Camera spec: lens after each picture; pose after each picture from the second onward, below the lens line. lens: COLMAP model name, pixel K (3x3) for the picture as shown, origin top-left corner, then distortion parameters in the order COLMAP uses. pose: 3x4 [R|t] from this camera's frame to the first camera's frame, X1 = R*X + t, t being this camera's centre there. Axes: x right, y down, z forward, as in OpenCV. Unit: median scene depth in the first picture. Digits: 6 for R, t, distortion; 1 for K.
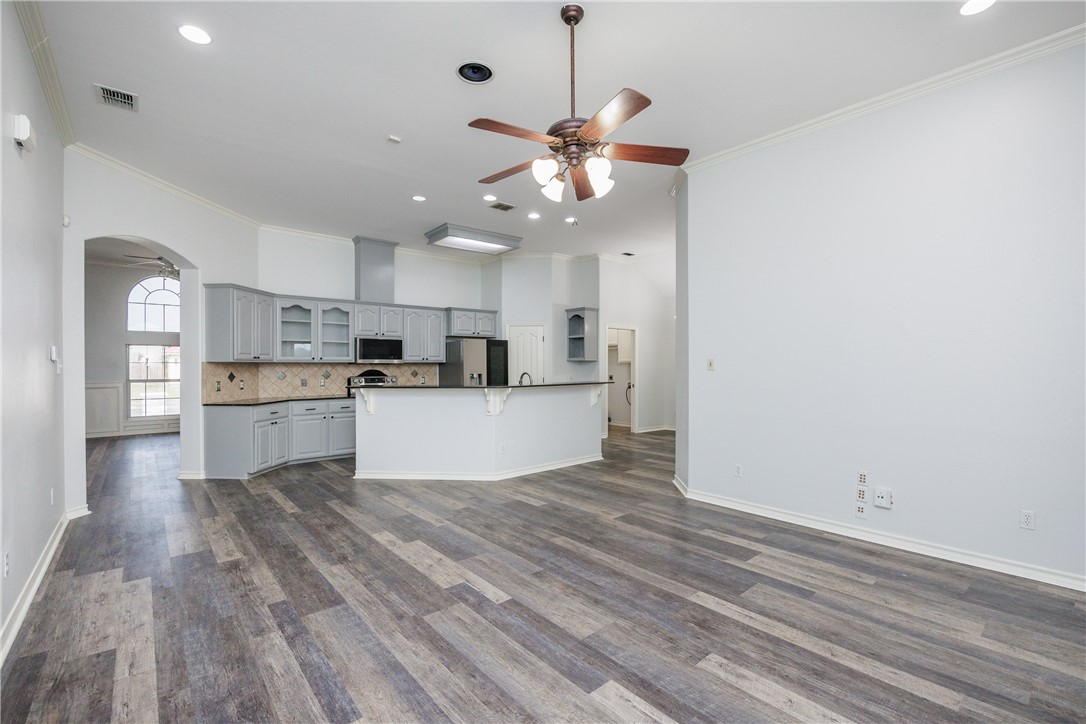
lens RADIAL K [[489.1, 0, 538.5], [0, 489.1, 361.9], [0, 0, 1]] dist [-0.018767, 0.000144]
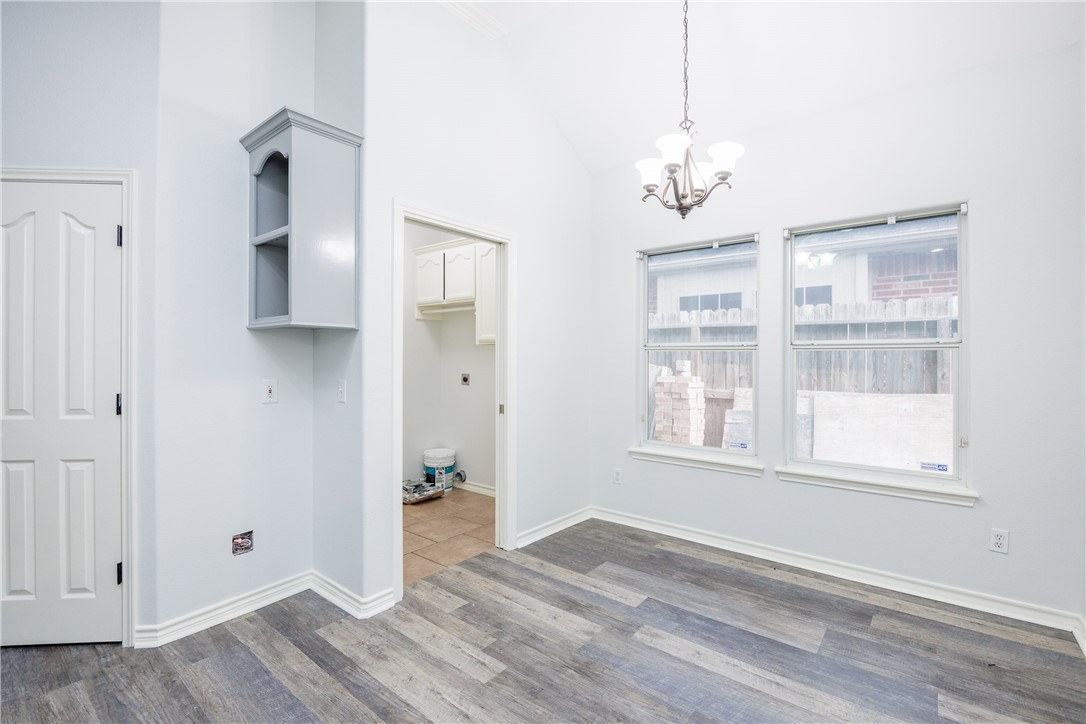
lens RADIAL K [[493.8, 0, 544.0], [0, 493.8, 352.0], [0, 0, 1]] dist [-0.015671, 0.000144]
pose [[0.980468, 0.003225, 0.196652, 0.190407], [-0.003184, 0.999995, -0.000523, 0.011365], [-0.196653, -0.000113, 0.980473, 0.806494]]
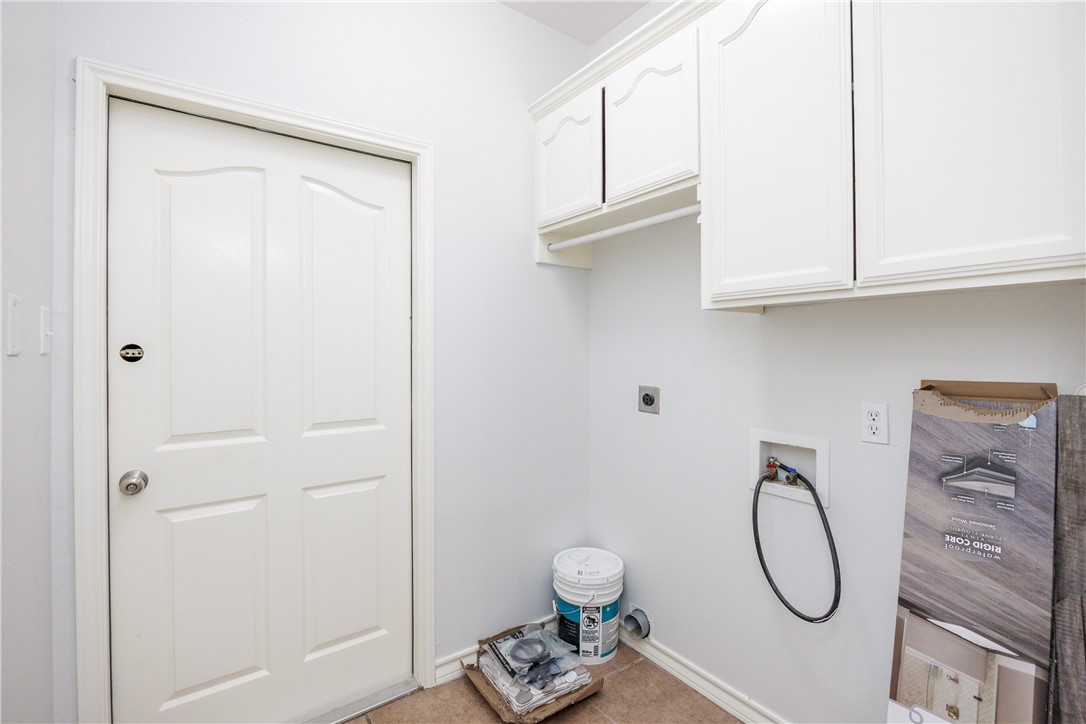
lens RADIAL K [[489.1, 0, 538.5], [0, 489.1, 361.9], [0, 0, 1]] dist [-0.018767, 0.000144]
pose [[0.997716, 0.004700, -0.067387, 0.173807], [-0.002091, 0.999248, 0.038725, 0.015517], [0.067518, -0.038495, 0.996975, 1.179288]]
